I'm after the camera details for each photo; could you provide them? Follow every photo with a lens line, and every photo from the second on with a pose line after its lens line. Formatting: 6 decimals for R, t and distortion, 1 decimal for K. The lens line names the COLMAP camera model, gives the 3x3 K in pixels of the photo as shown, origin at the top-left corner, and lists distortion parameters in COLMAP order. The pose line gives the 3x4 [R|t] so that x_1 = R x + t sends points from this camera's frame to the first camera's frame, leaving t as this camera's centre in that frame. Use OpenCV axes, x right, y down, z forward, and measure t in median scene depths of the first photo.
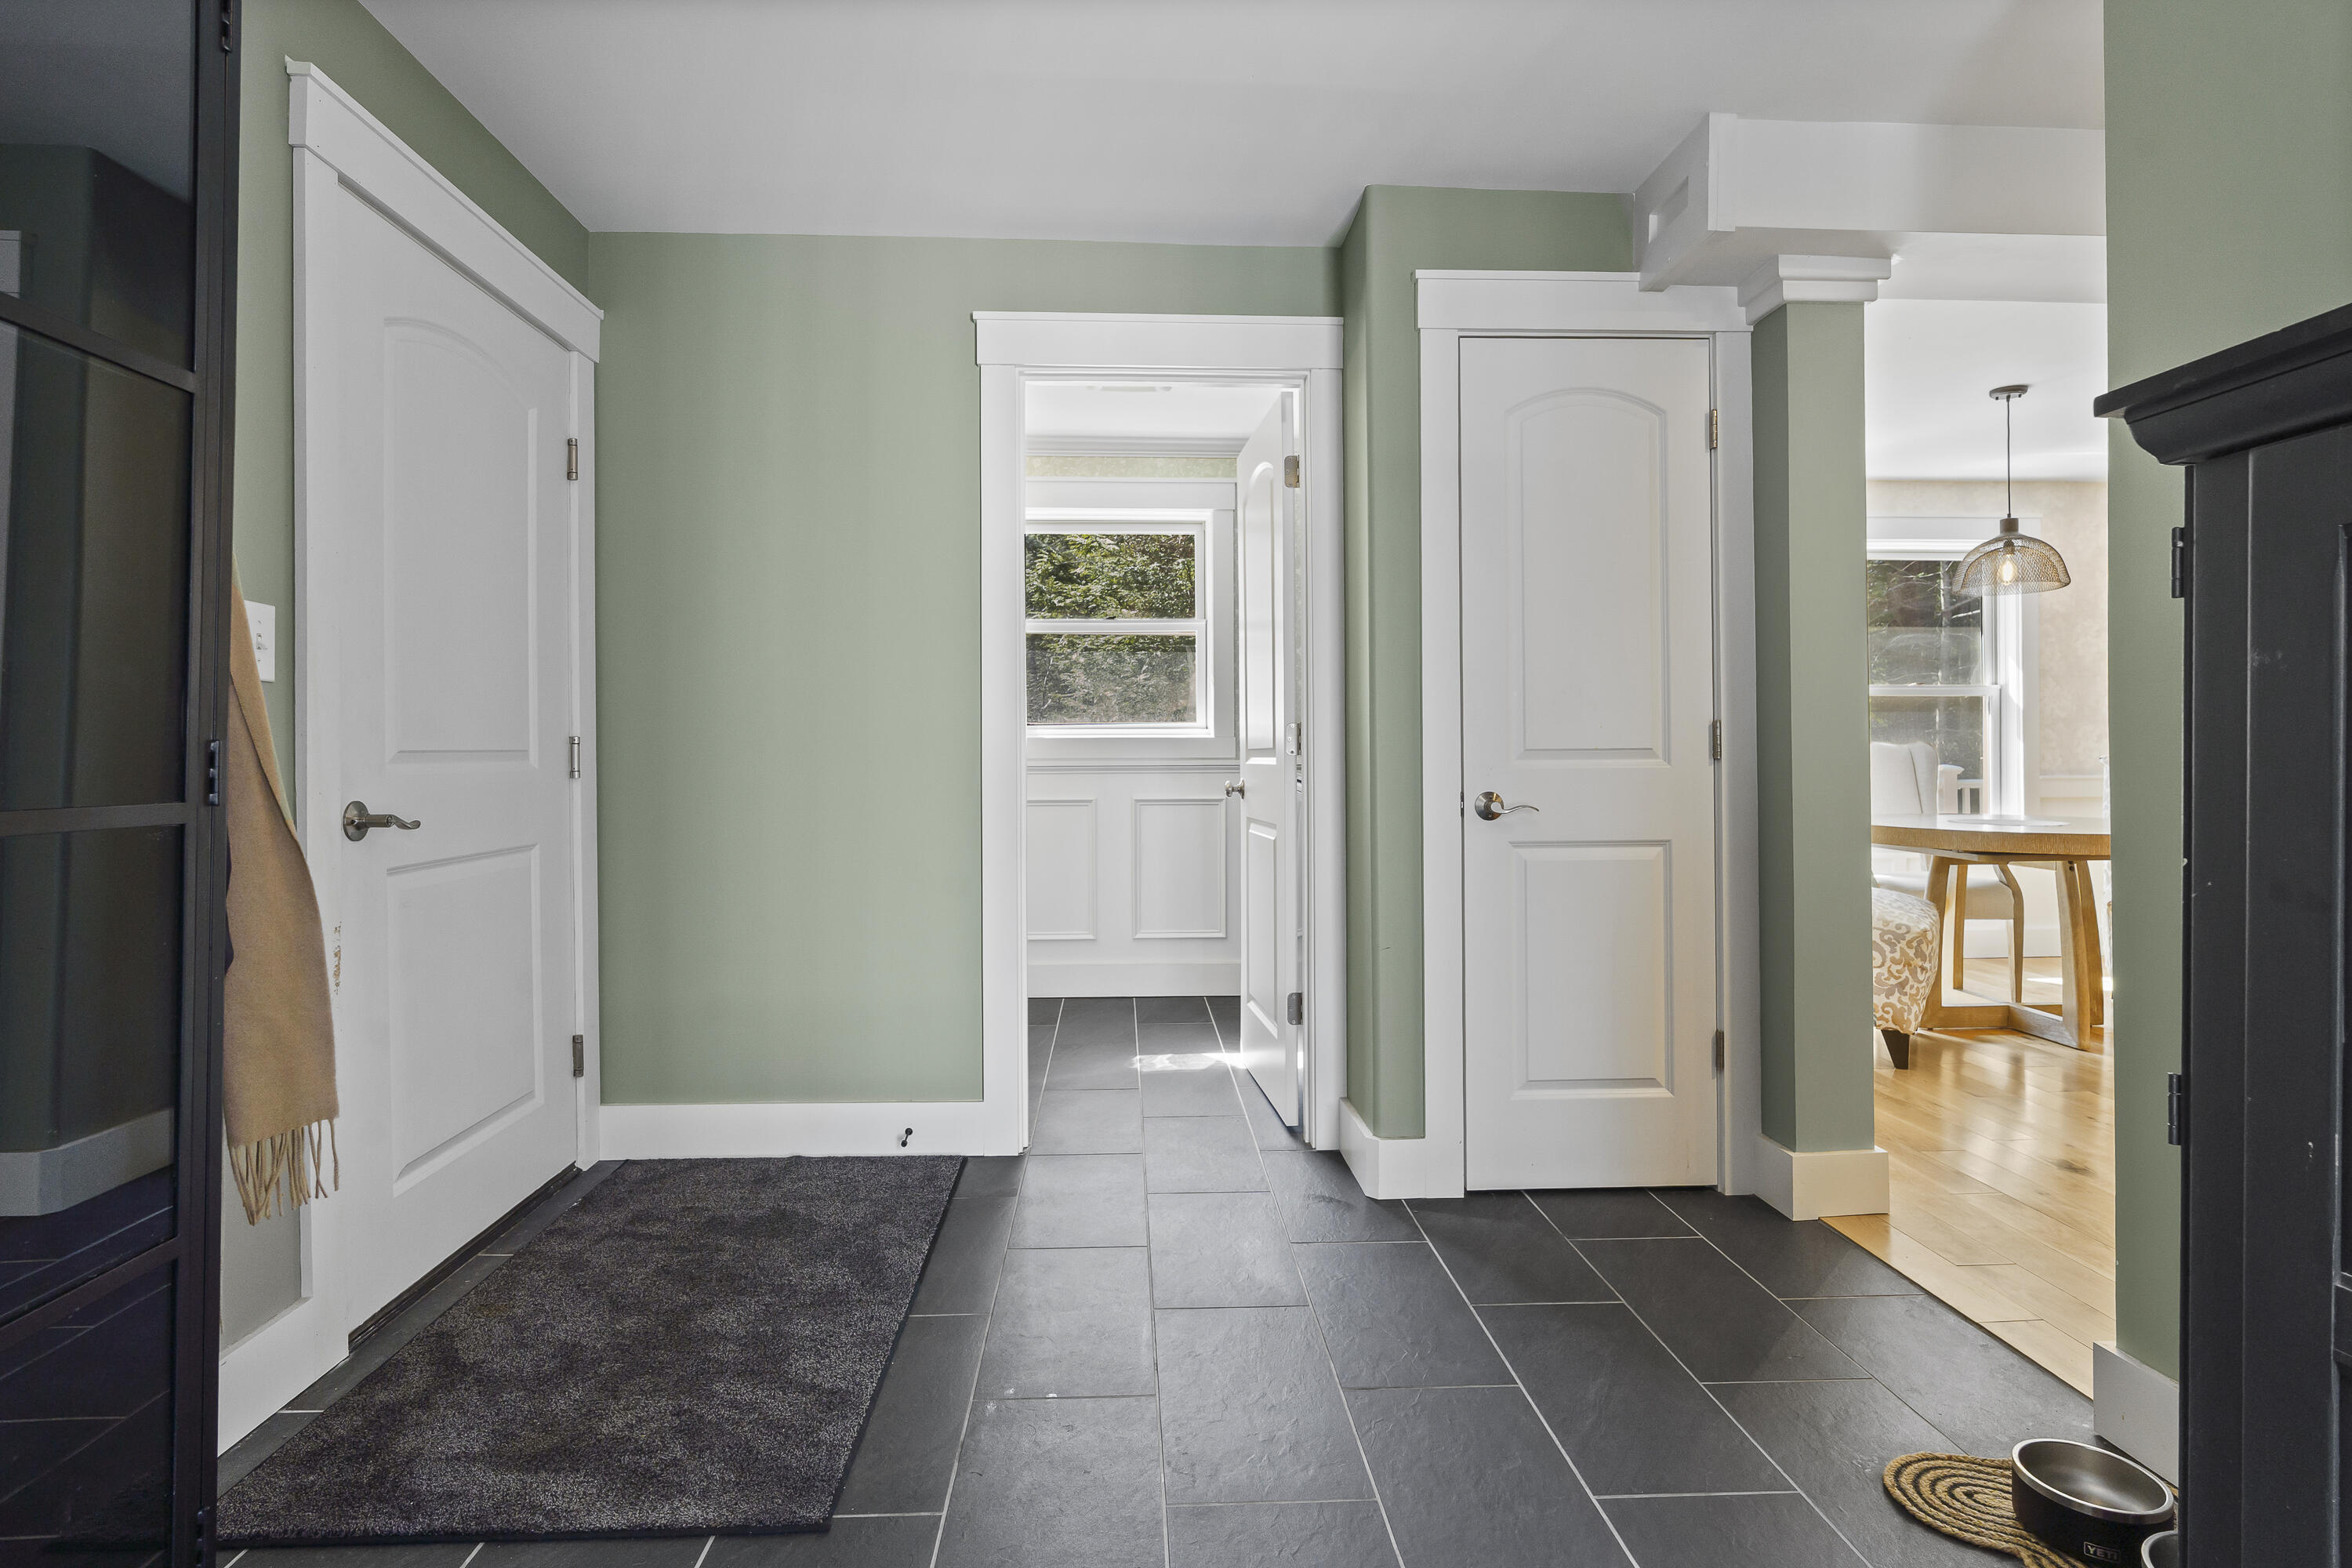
lens RADIAL K [[1237.5, 0, 1176.0], [0, 1237.5, 761.7], [0, 0, 1]] dist [-0.000290, -0.000072]
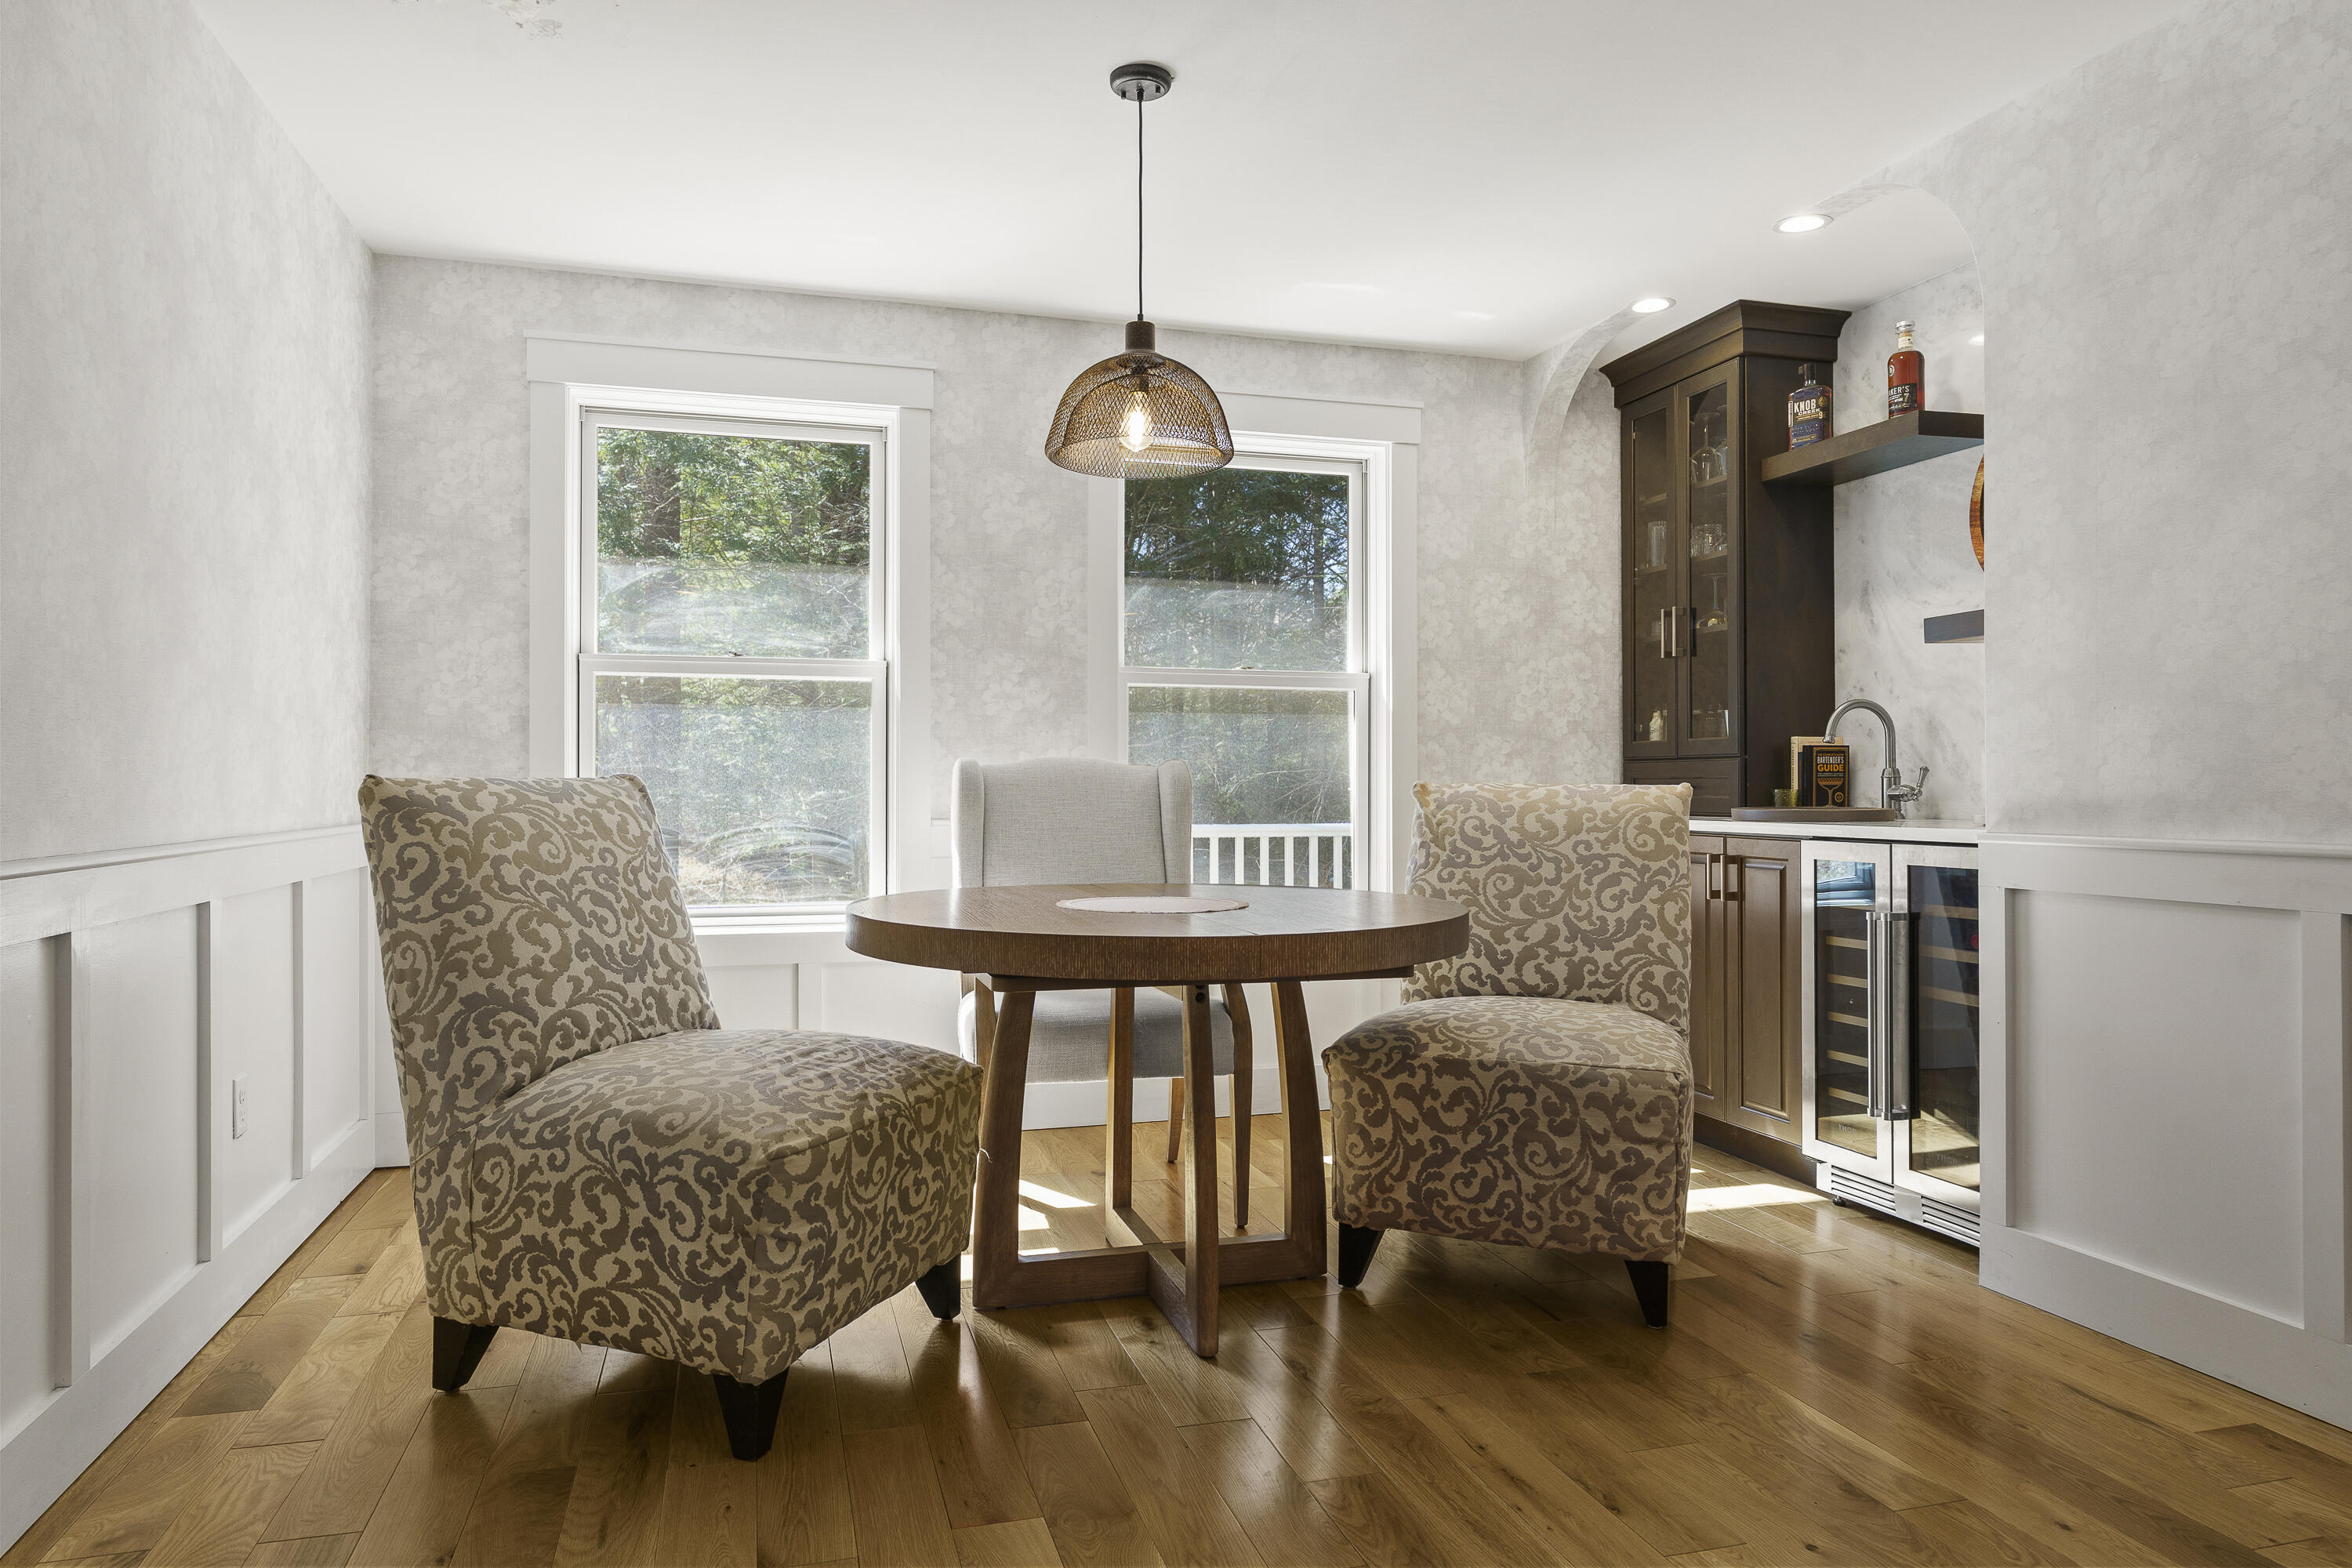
lens RADIAL K [[1515.6, 0, 1175.9], [0, 1515.6, 788.3], [0, 0, 1]] dist [0.000186, -0.000035]
pose [[0.973298, 0.008582, 0.229385, 0.615175], [-0.007142, 0.999949, -0.007106, 0.004939], [-0.229435, 0.005278, 0.973310, 0.424561]]
